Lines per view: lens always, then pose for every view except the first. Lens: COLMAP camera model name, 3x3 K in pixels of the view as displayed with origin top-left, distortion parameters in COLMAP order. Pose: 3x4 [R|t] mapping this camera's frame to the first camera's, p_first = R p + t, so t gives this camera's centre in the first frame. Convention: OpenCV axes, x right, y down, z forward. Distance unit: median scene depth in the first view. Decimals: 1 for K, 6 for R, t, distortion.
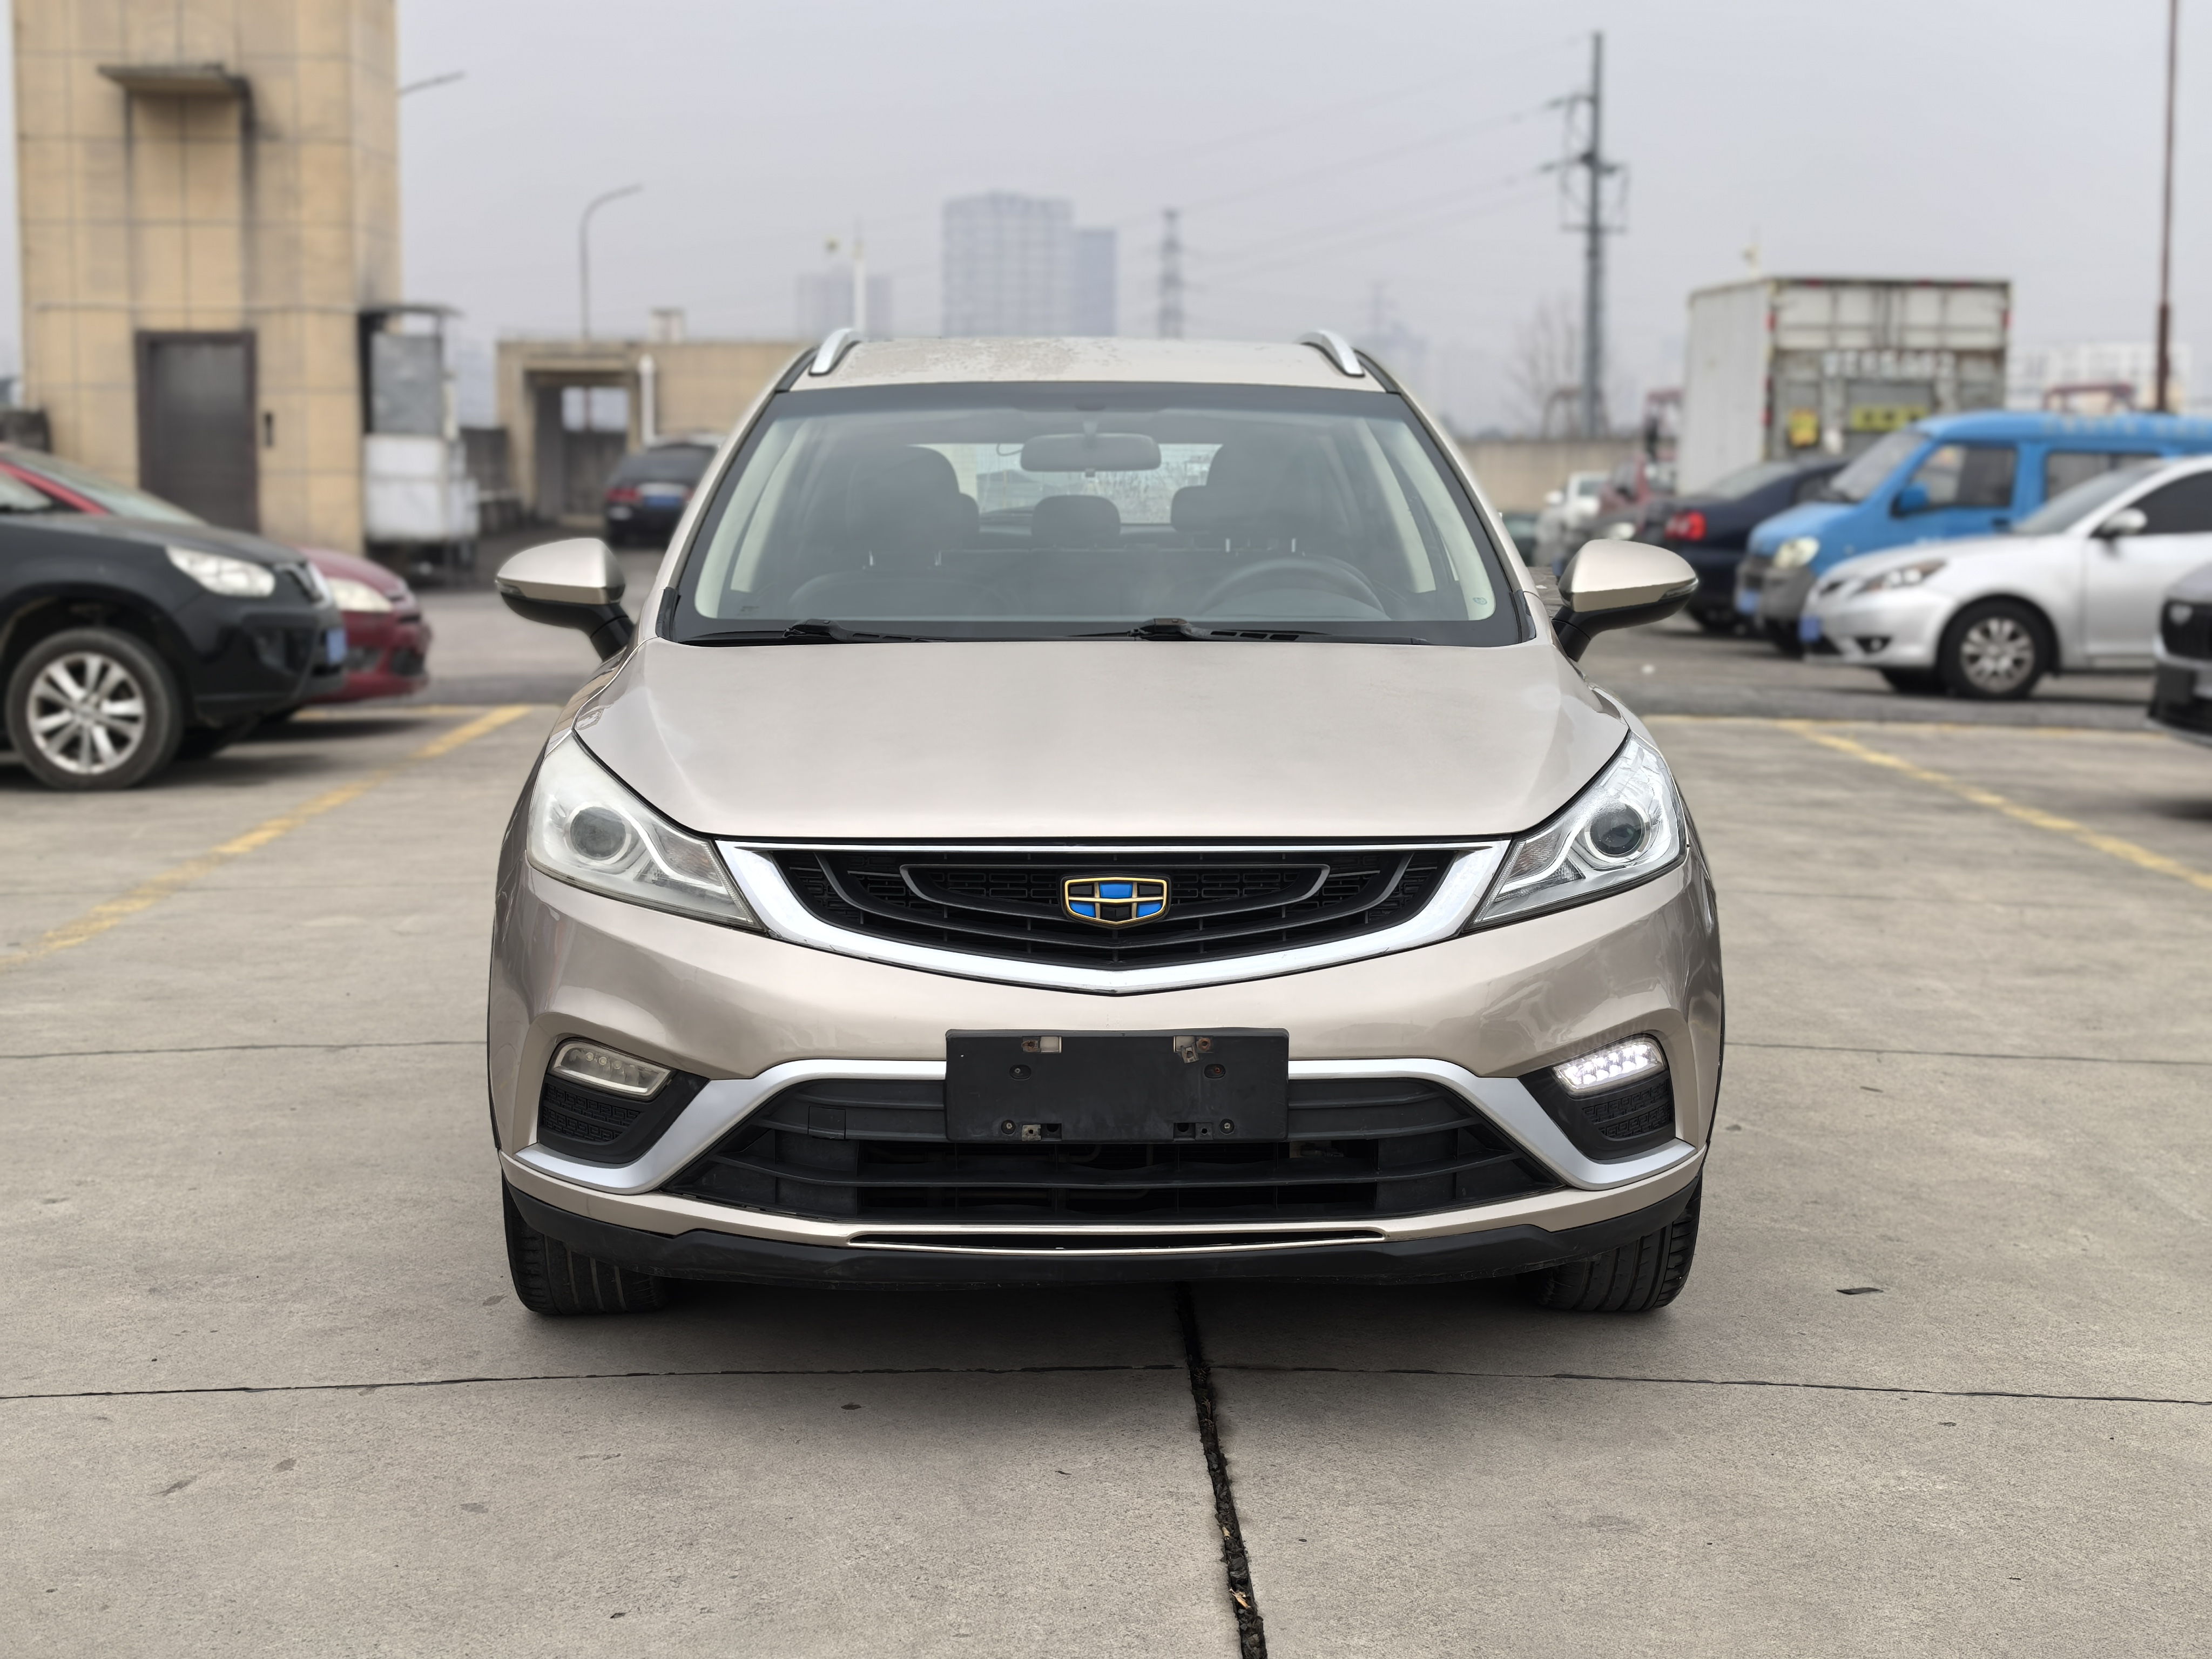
lens RADIAL K [[3560.3, 0, 1123.0], [0, 3560.3, 841.6], [0, 0, 1]] dist [0.288519, -1.109938]
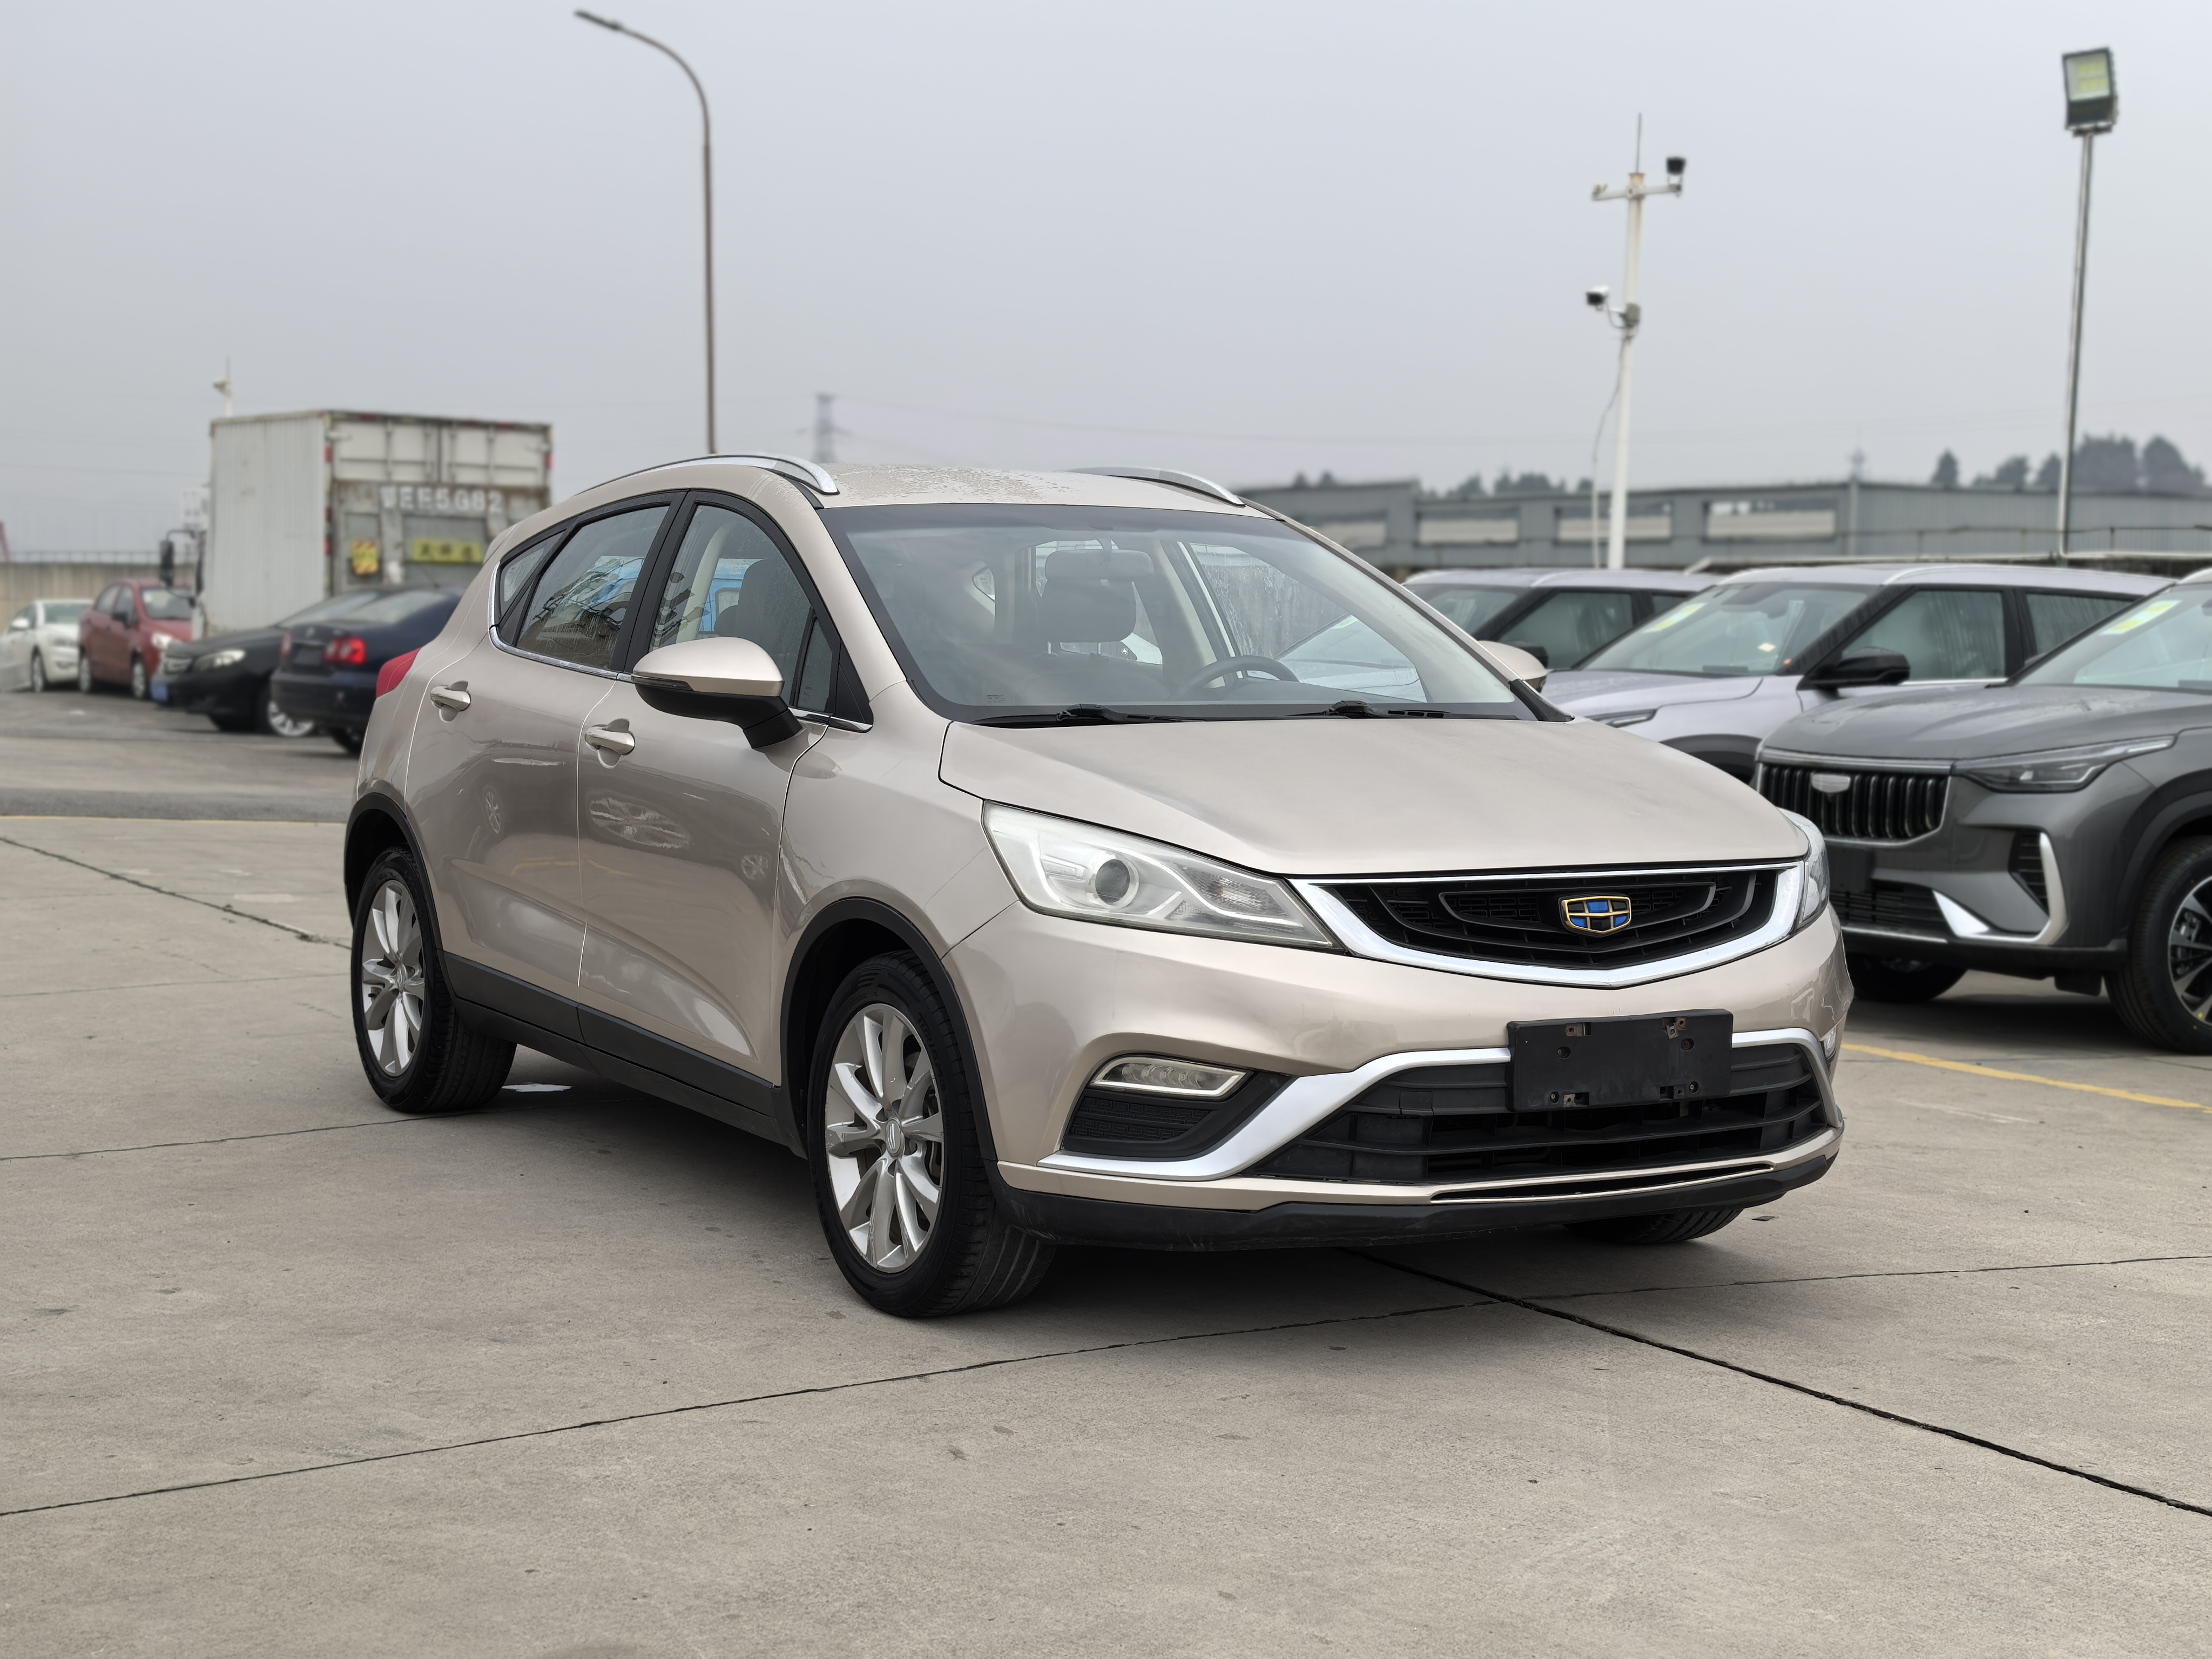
lens RADIAL K [[3560.3, 0, 1123.0], [0, 3560.3, 841.6], [0, 0, 1]] dist [0.288519, -1.109938]
pose [[0.881356, -0.026861, 0.471689, -0.108129], [0.044258, 0.998686, -0.025826, 0.002305], [-0.470375, 0.043638, 0.881387, -0.005826]]
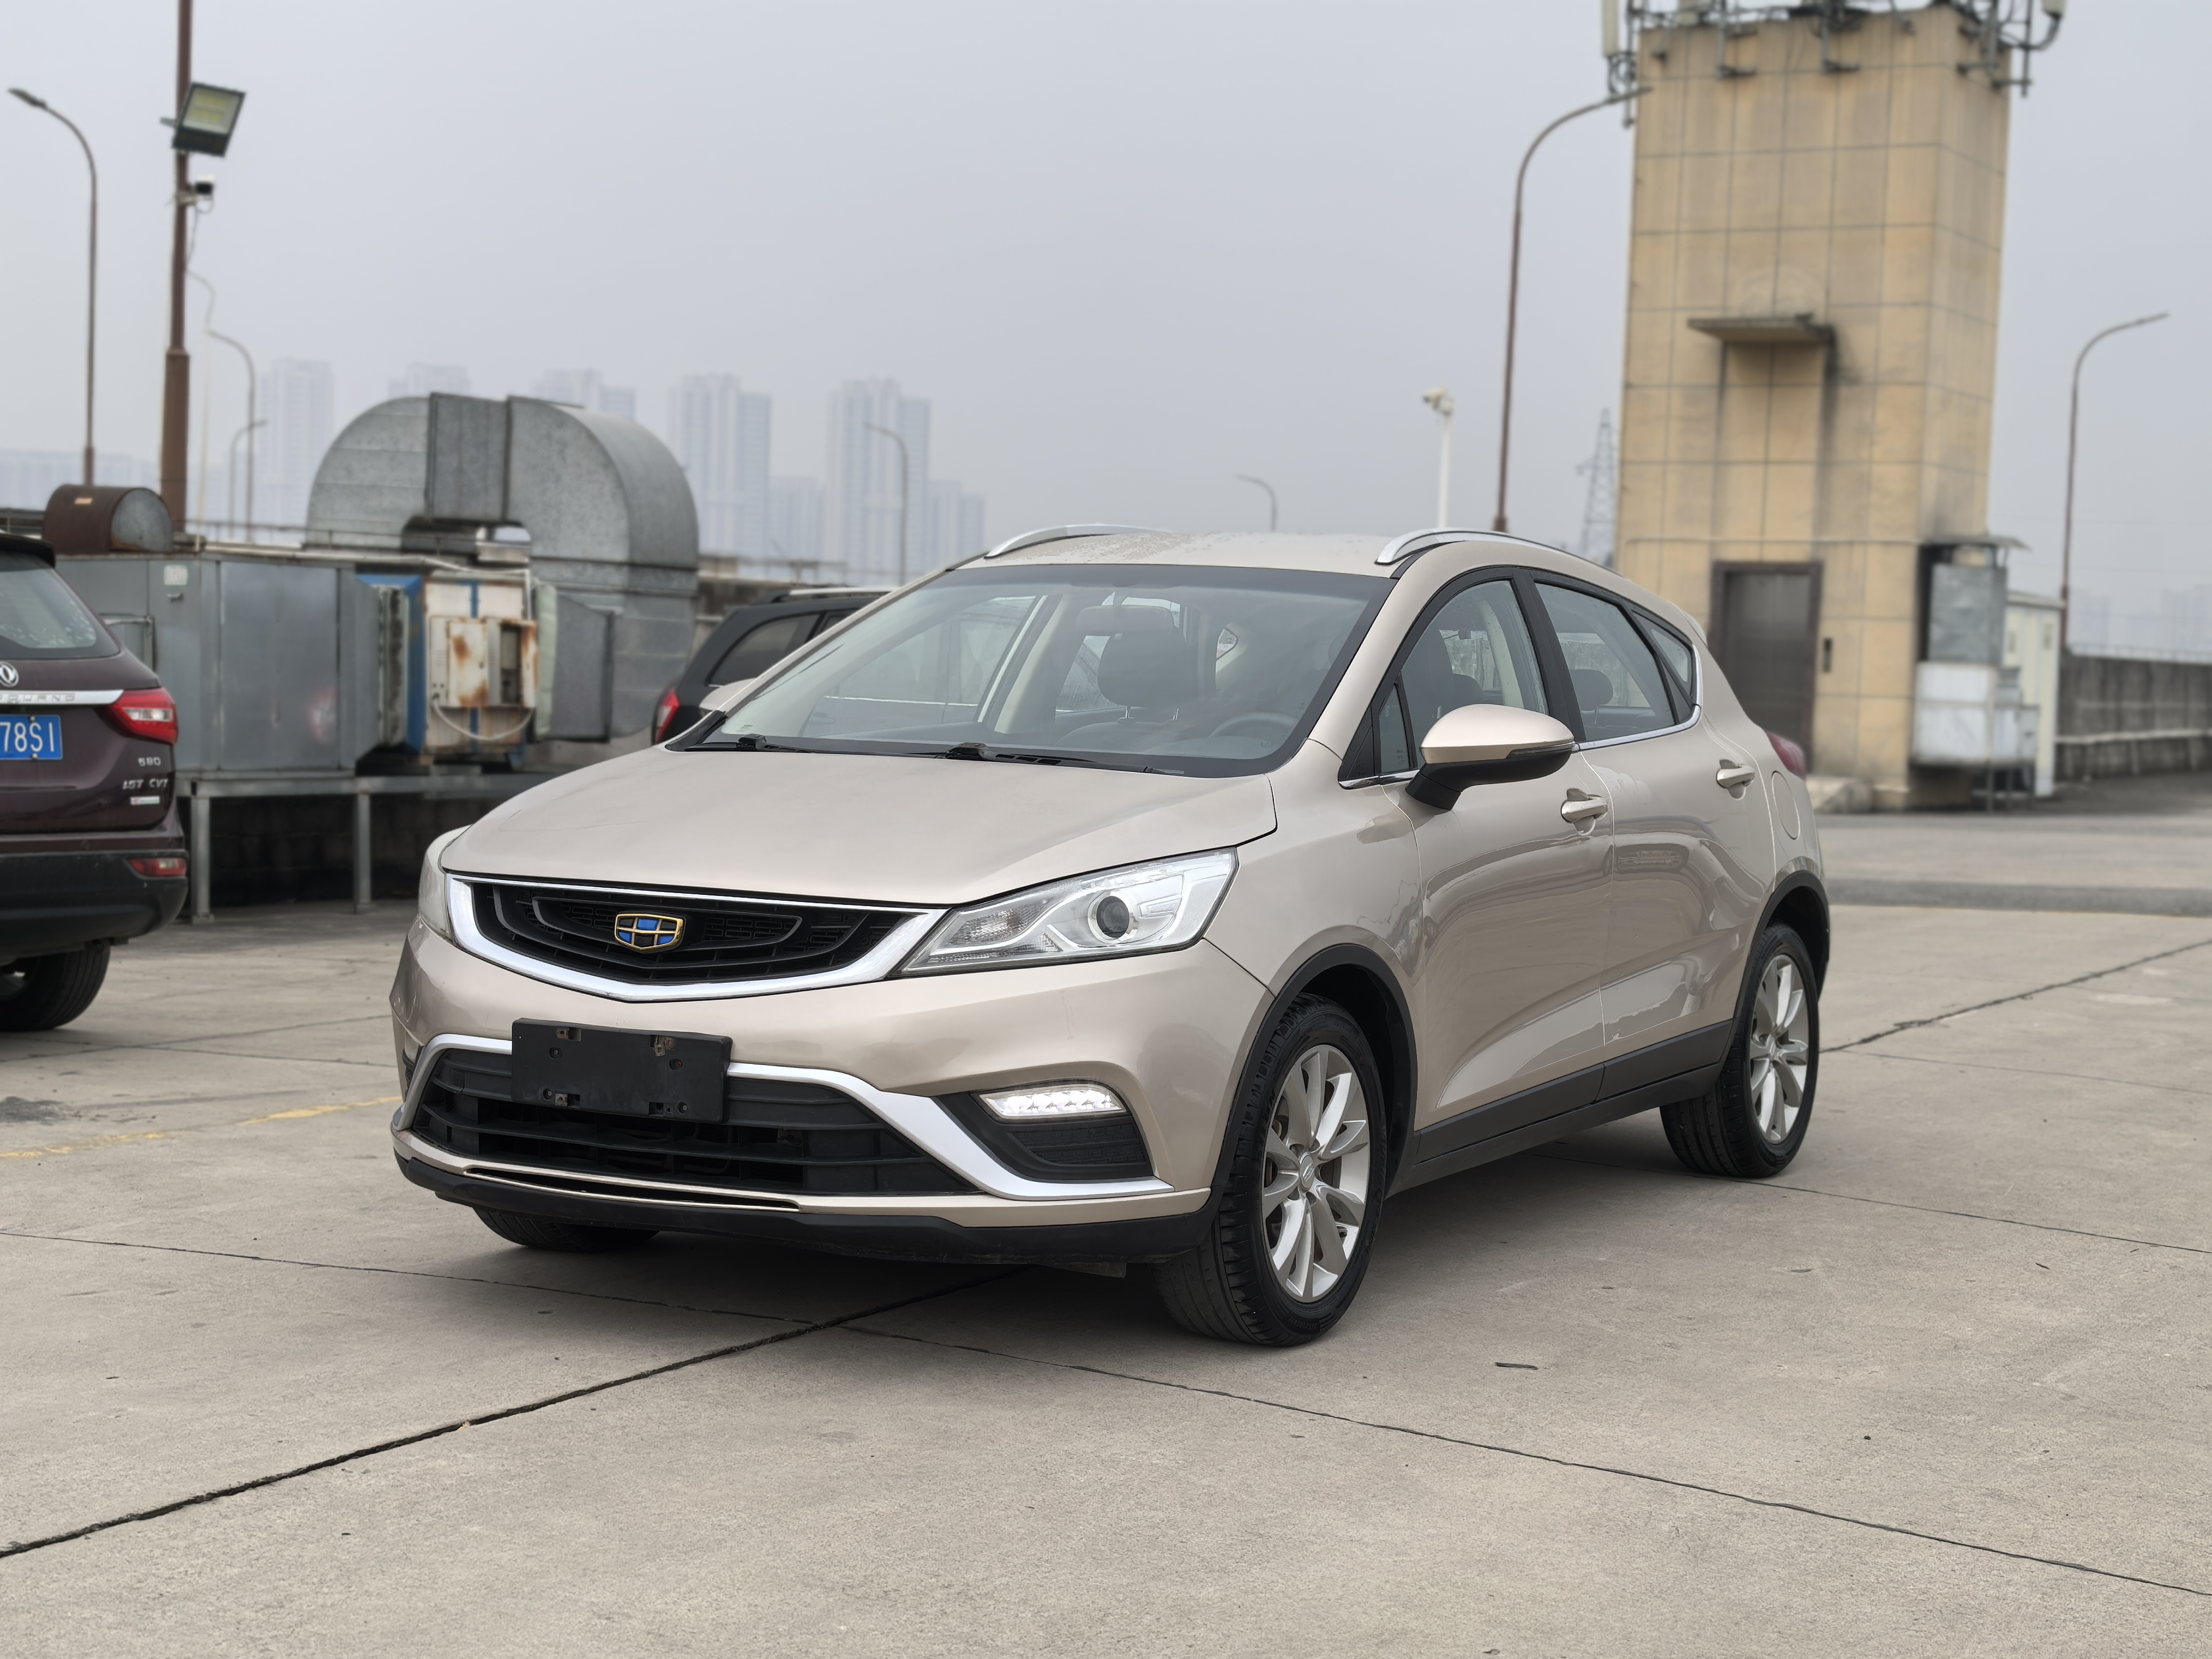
lens RADIAL K [[3560.3, 0, 1123.0], [0, 3560.3, 841.6], [0, 0, 1]] dist [0.288519, -1.109938]
pose [[0.868280, 0.053046, -0.493231, 0.115897], [-0.085472, 0.995394, -0.043413, 0.003710], [0.488656, 0.079852, 0.868814, -0.009615]]
